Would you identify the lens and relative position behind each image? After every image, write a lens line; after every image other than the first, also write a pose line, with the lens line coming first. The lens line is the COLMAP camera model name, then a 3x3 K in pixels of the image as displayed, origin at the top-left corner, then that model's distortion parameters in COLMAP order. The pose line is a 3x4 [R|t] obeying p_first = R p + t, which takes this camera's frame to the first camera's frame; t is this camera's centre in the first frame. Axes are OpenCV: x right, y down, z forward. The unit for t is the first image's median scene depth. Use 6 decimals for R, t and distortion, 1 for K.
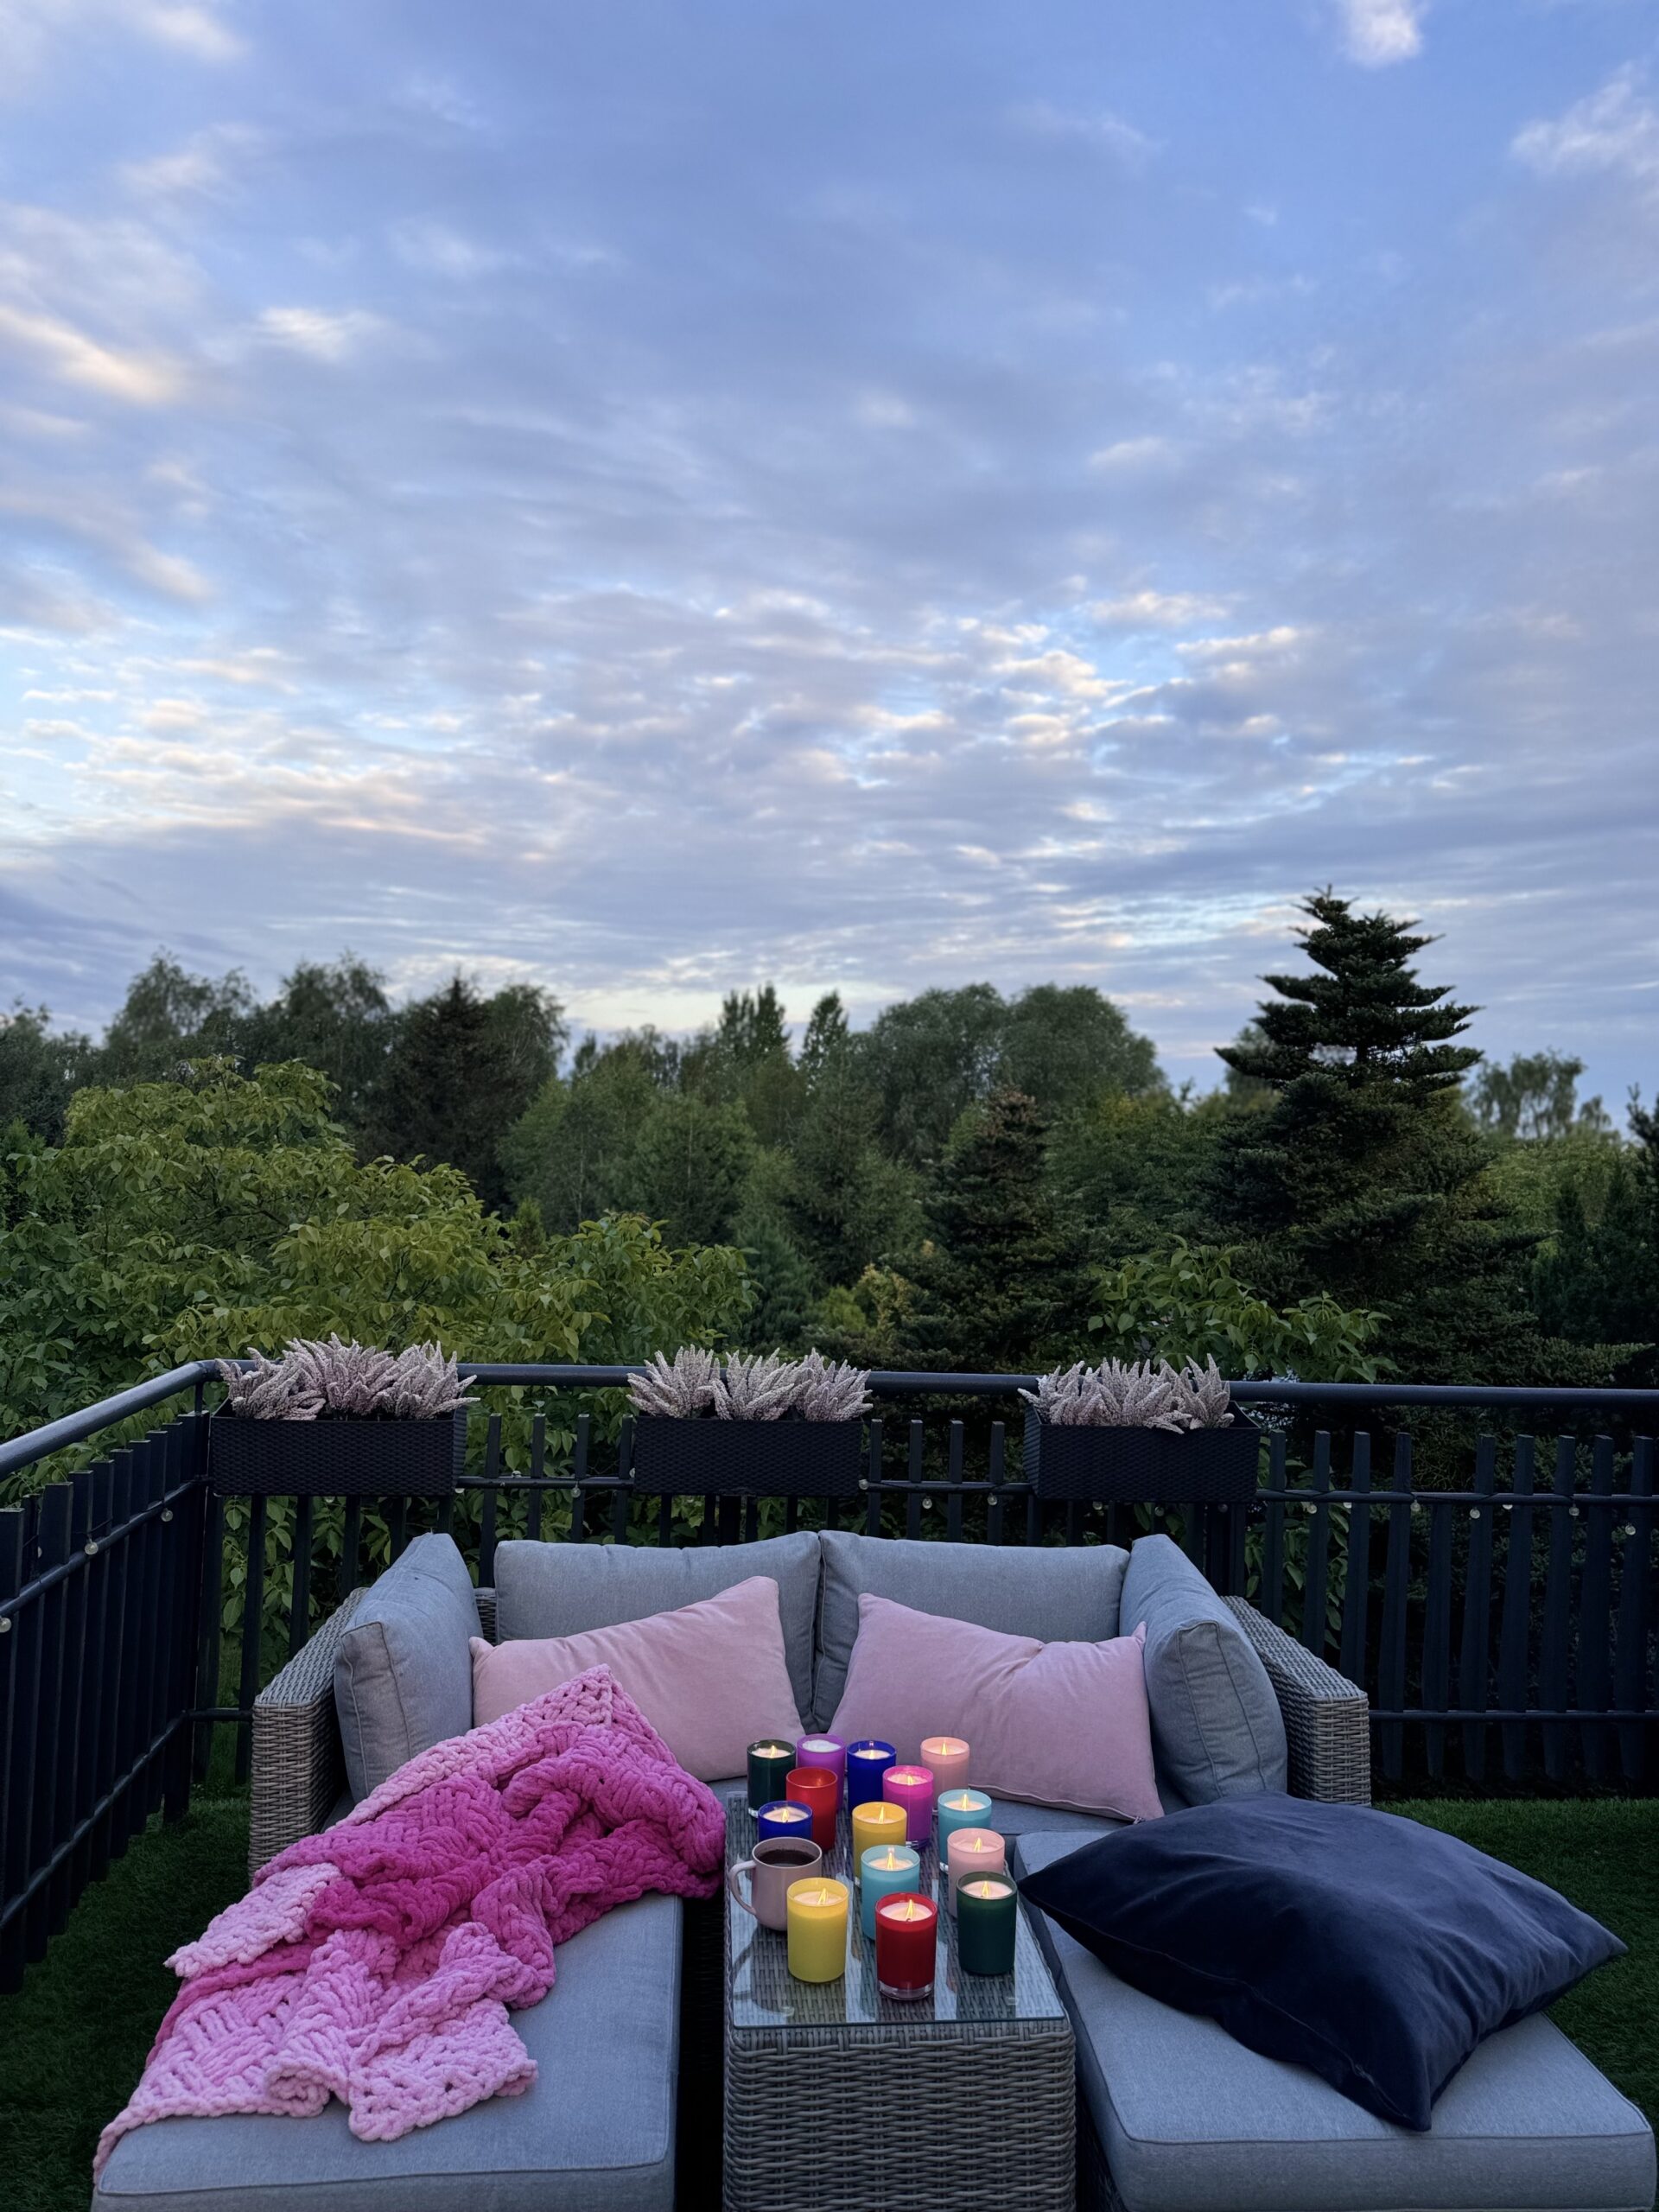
lens RADIAL K [[1616.8, 0, 829.5], [0, 1616.8, 1106.0], [0, 0, 1]] dist [0.143374, -0.248268]
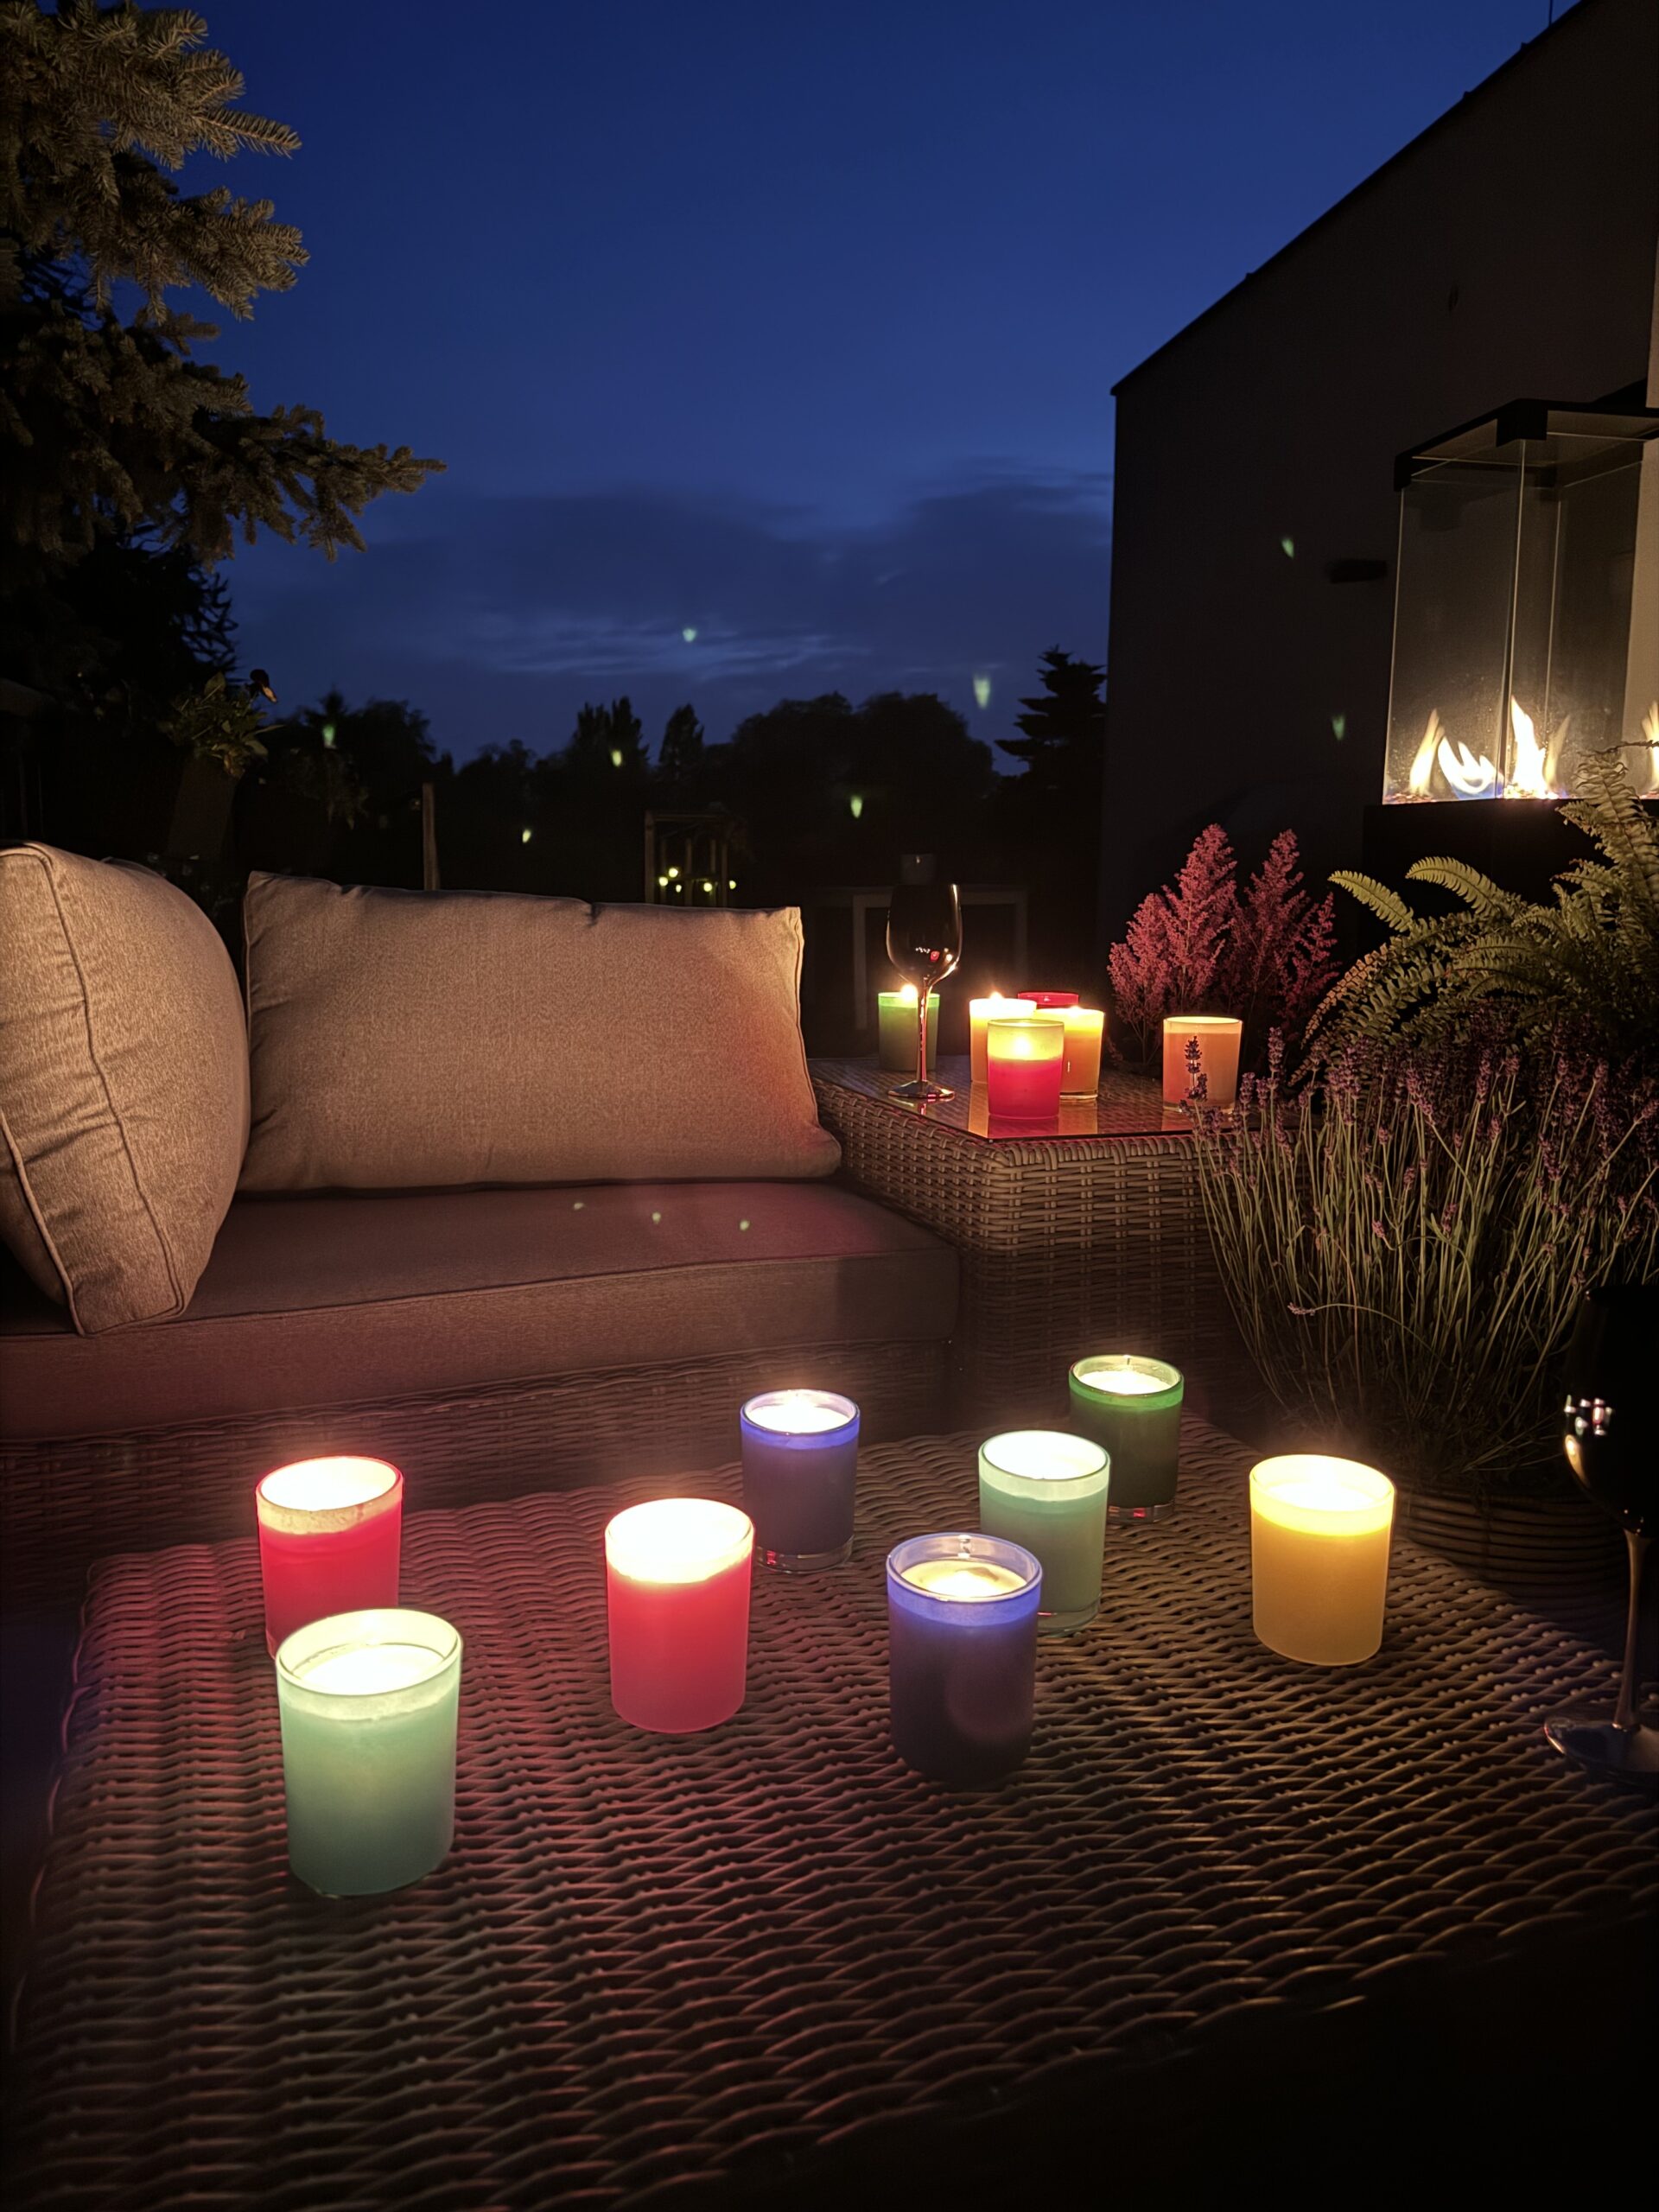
lens RADIAL K [[1617.9, 0, 825.1], [0, 1617.9, 1131.7], [0, 0, 1]] dist [0.177692, -0.406967]
pose [[0.995491, -0.039872, 0.086072, -0.131087], [0.023147, 0.982047, 0.187212, 0.050234], [-0.091991, -0.184375, 0.978541, -0.890782]]
